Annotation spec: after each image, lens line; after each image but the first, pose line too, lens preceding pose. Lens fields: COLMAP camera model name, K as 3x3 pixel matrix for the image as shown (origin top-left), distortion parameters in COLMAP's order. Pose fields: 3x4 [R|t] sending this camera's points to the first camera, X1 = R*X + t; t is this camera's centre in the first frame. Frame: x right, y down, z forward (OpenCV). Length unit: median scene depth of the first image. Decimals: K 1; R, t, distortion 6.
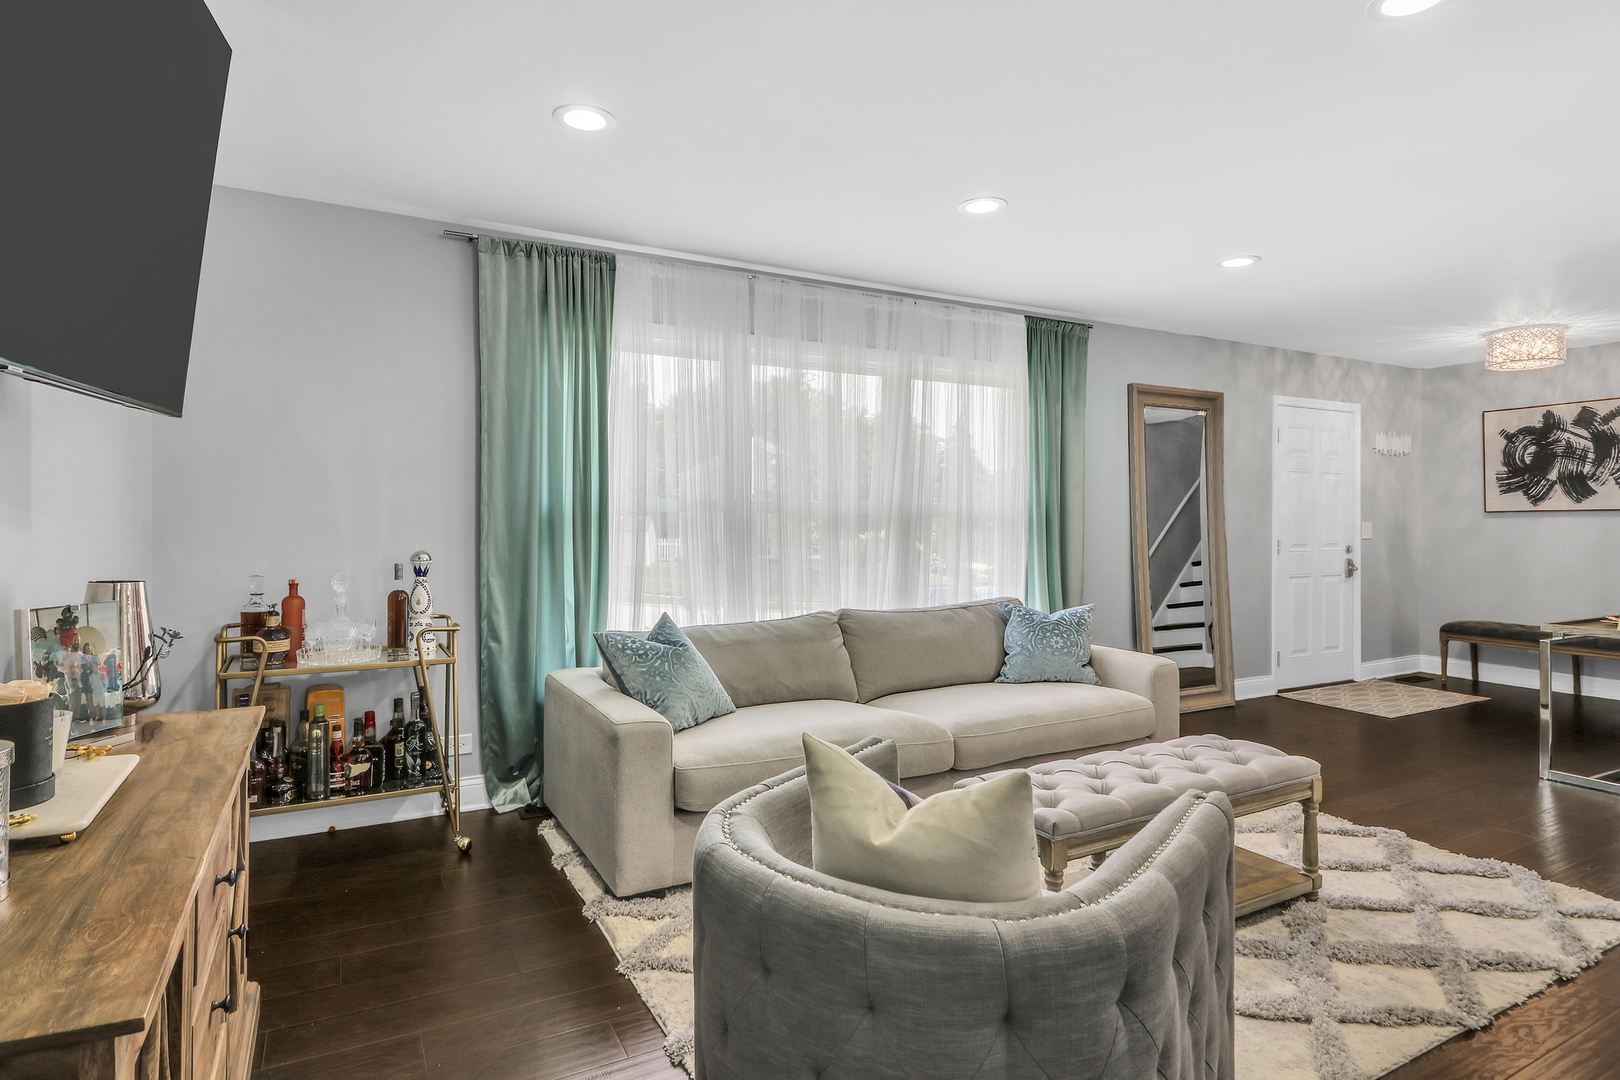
lens RADIAL K [[864.7, 0, 800.4], [0, 864.7, 518.3], [0, 0, 1]] dist [0.001904, -0.008553]
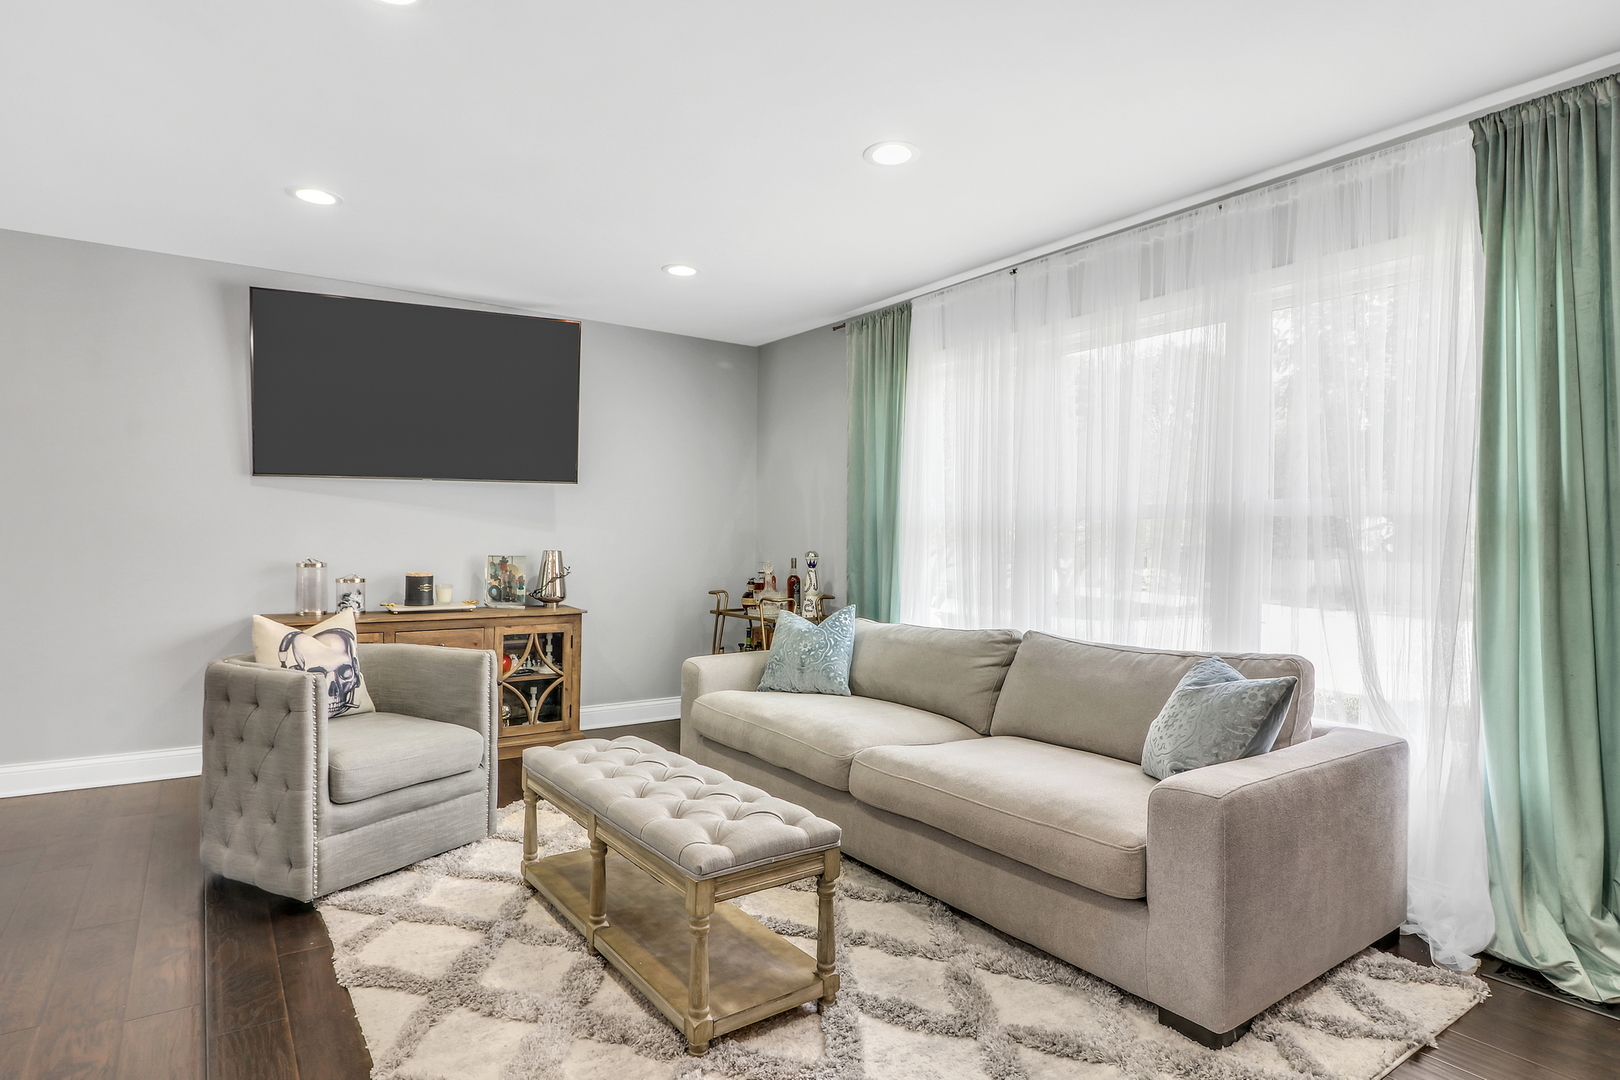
lens RADIAL K [[882.4, 0, 795.4], [0, 882.4, 535.5], [0, 0, 1]] dist [0.000403, -0.000631]
pose [[0.105783, -0.004266, -0.994380, 0.963892], [-0.008266, 0.999952, -0.005169, 0.018111], [0.994355, 0.008767, 0.105742, 0.737145]]
